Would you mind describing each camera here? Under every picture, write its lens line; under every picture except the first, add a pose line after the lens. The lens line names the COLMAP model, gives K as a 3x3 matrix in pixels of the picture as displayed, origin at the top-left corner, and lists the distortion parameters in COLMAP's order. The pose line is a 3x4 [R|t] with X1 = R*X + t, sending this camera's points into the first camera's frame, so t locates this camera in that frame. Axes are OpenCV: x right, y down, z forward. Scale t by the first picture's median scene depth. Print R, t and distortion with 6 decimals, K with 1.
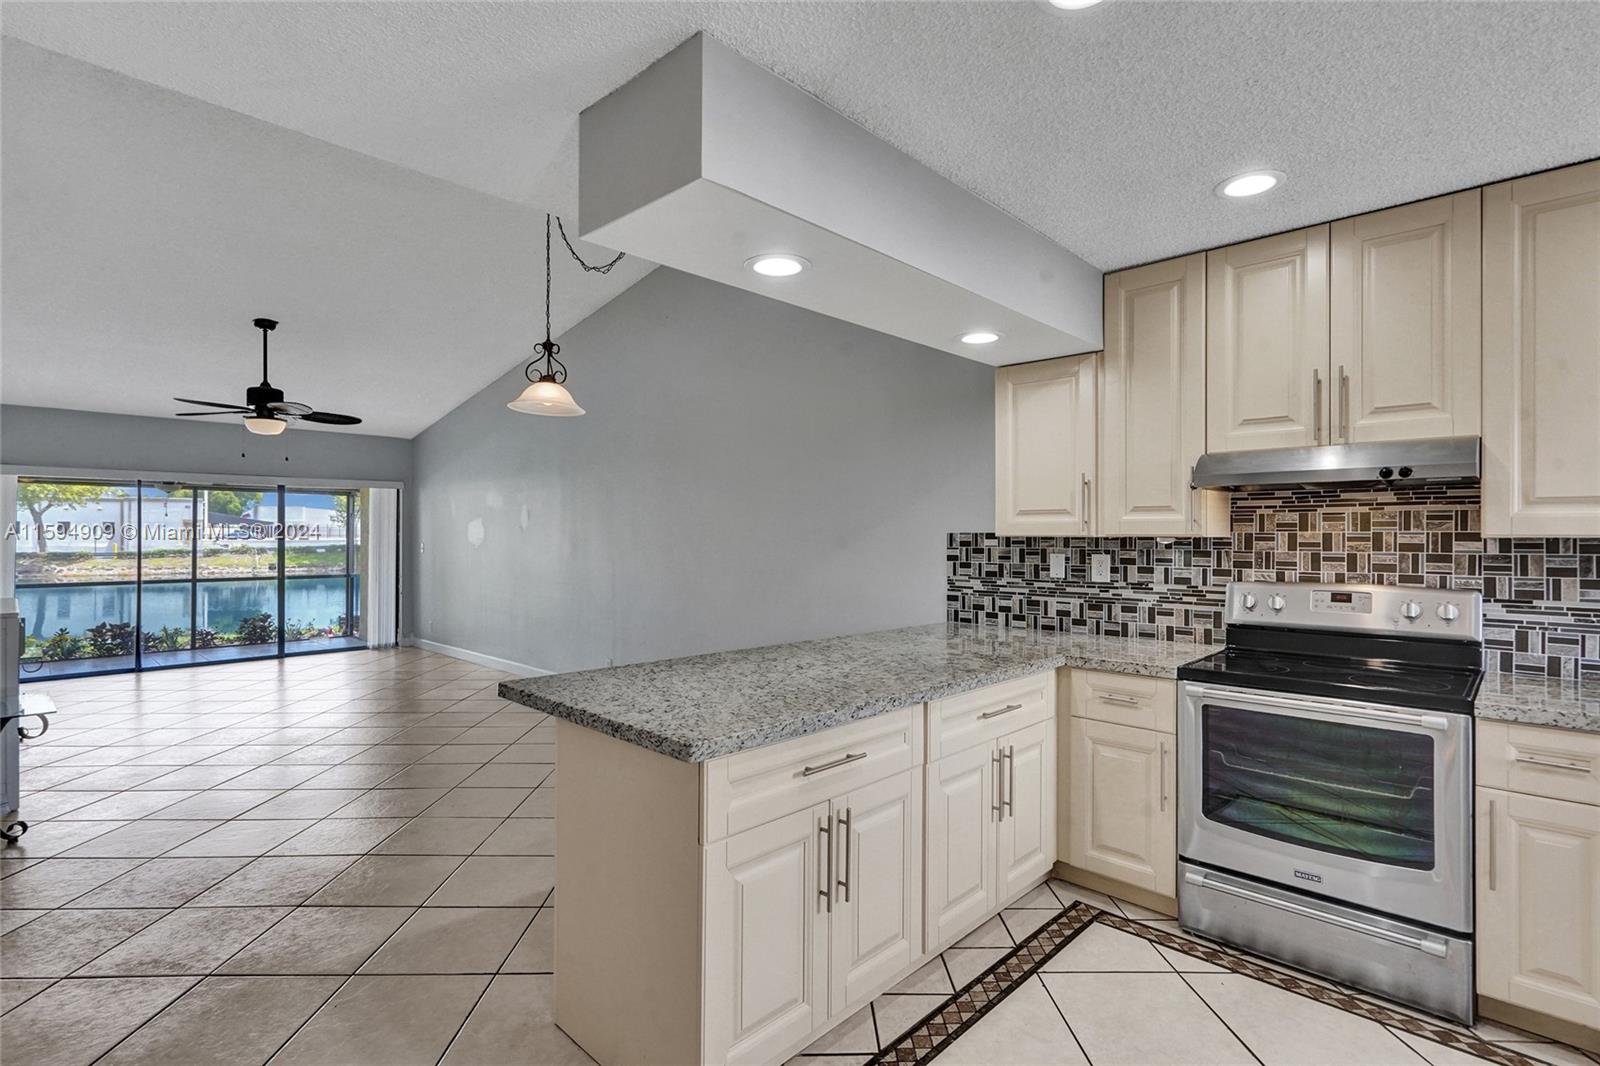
lens RADIAL K [[759.0, 0, 800.0], [0, 759.0, 533.0], [0, 0, 1]] dist [0.001080, 0.000487]
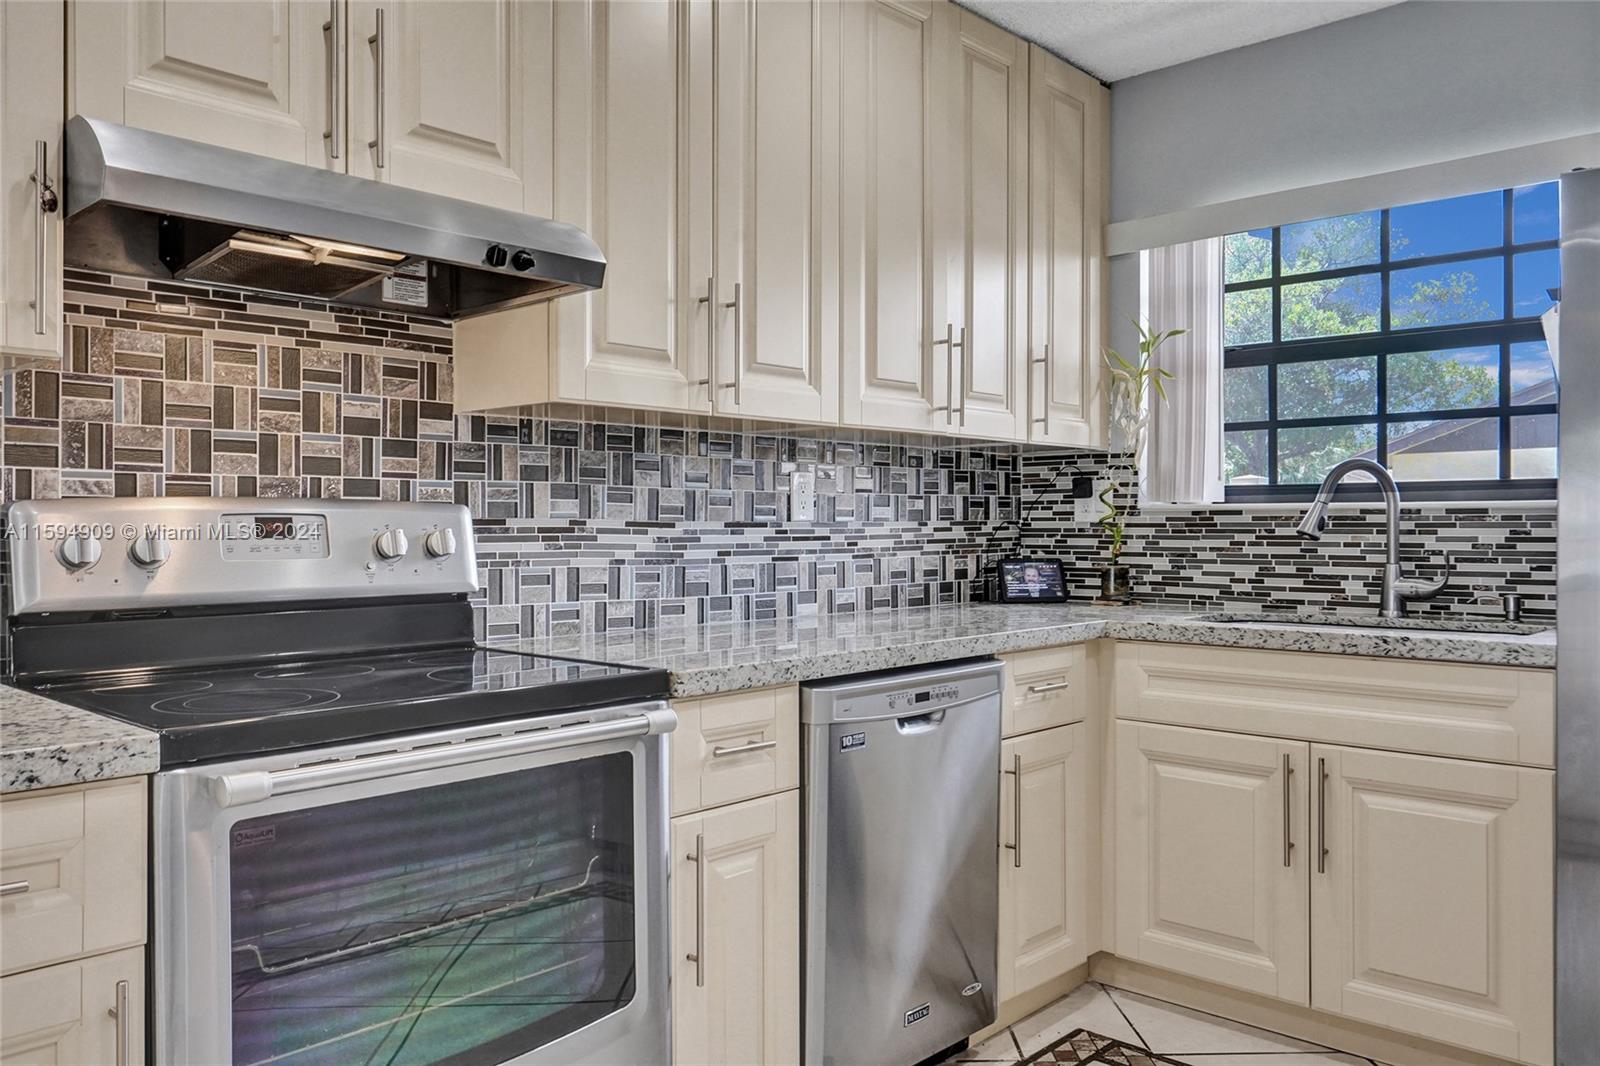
lens RADIAL K [[1214.4, 0, 800.0], [0, 1214.4, 533.0], [0, 0, 1]] dist [0.006572, 0.000643]
pose [[-0.016183, -0.008846, 0.999830, -0.017052], [-0.001384, 0.999960, 0.008825, 0.056148], [-0.999868, -0.001241, -0.016194, 0.479276]]
